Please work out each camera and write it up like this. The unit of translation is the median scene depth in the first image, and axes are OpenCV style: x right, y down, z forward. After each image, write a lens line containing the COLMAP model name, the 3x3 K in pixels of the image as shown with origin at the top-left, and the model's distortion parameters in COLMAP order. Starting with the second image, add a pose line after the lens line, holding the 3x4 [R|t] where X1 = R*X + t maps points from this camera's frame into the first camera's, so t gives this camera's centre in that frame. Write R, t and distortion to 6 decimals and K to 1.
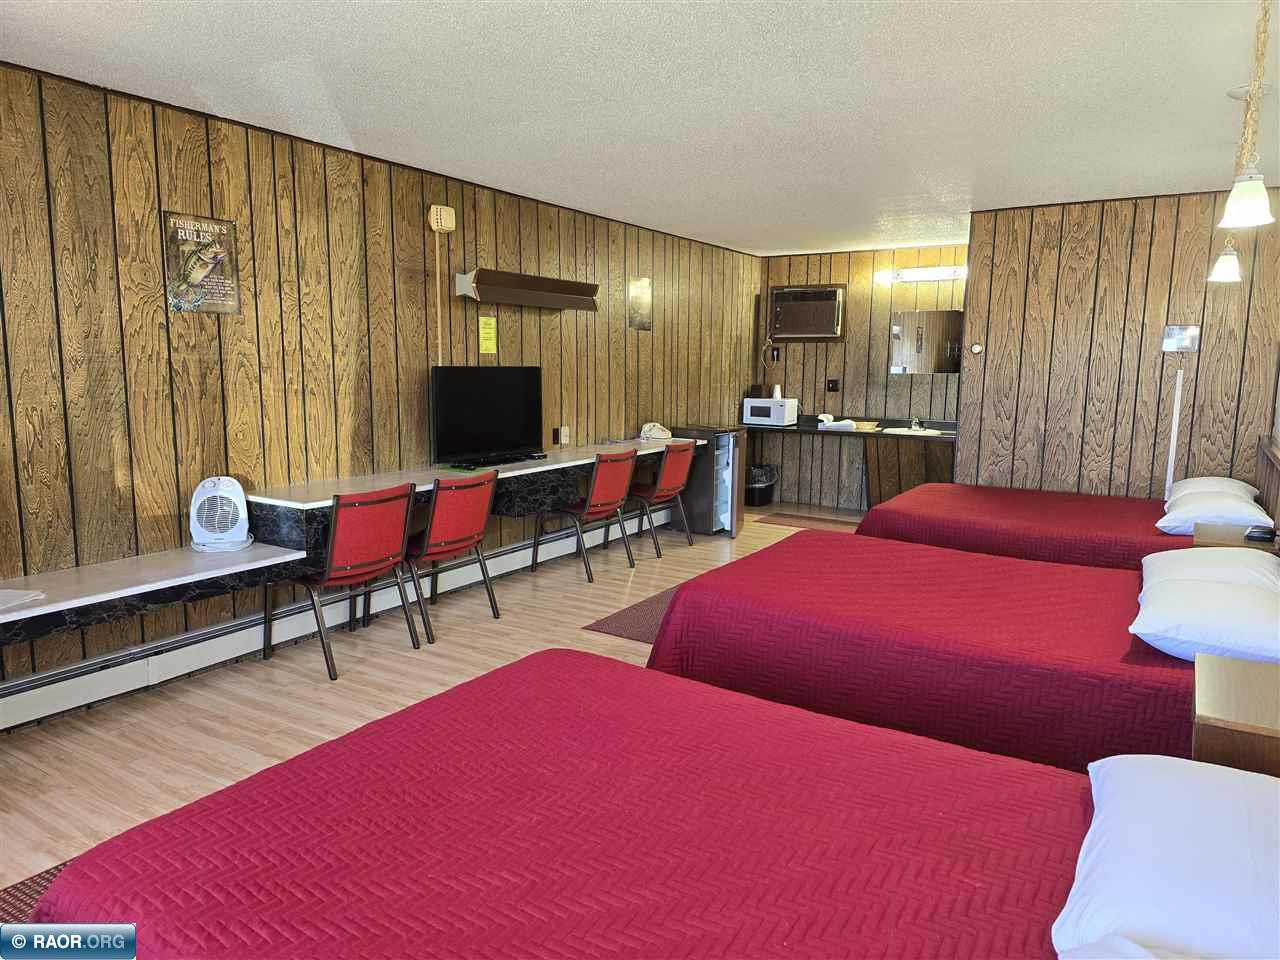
lens RADIAL K [[855.3, 0, 640.8], [0, 855.3, 478.3], [0, 0, 1]] dist [0.066794, -0.056225]
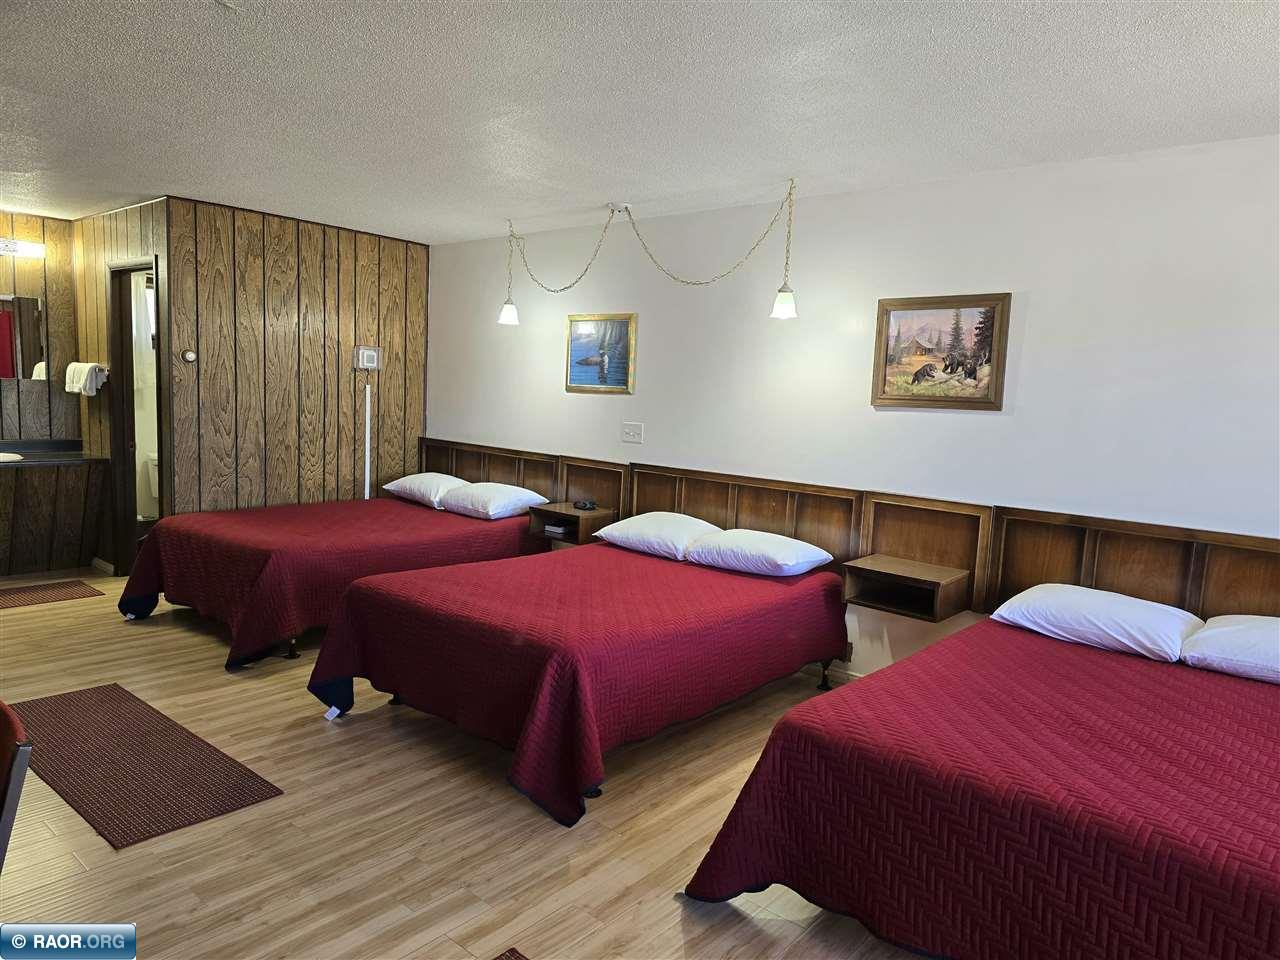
lens RADIAL K [[855.3, 0, 640.8], [0, 855.3, 481.6], [0, 0, 1]] dist [0.066794, -0.056225]
pose [[0.151458, -0.109251, 0.982408, -0.434590], [0.096476, 0.990762, 0.095306, -0.066982], [-0.983744, 0.080344, 0.160599, 0.441193]]
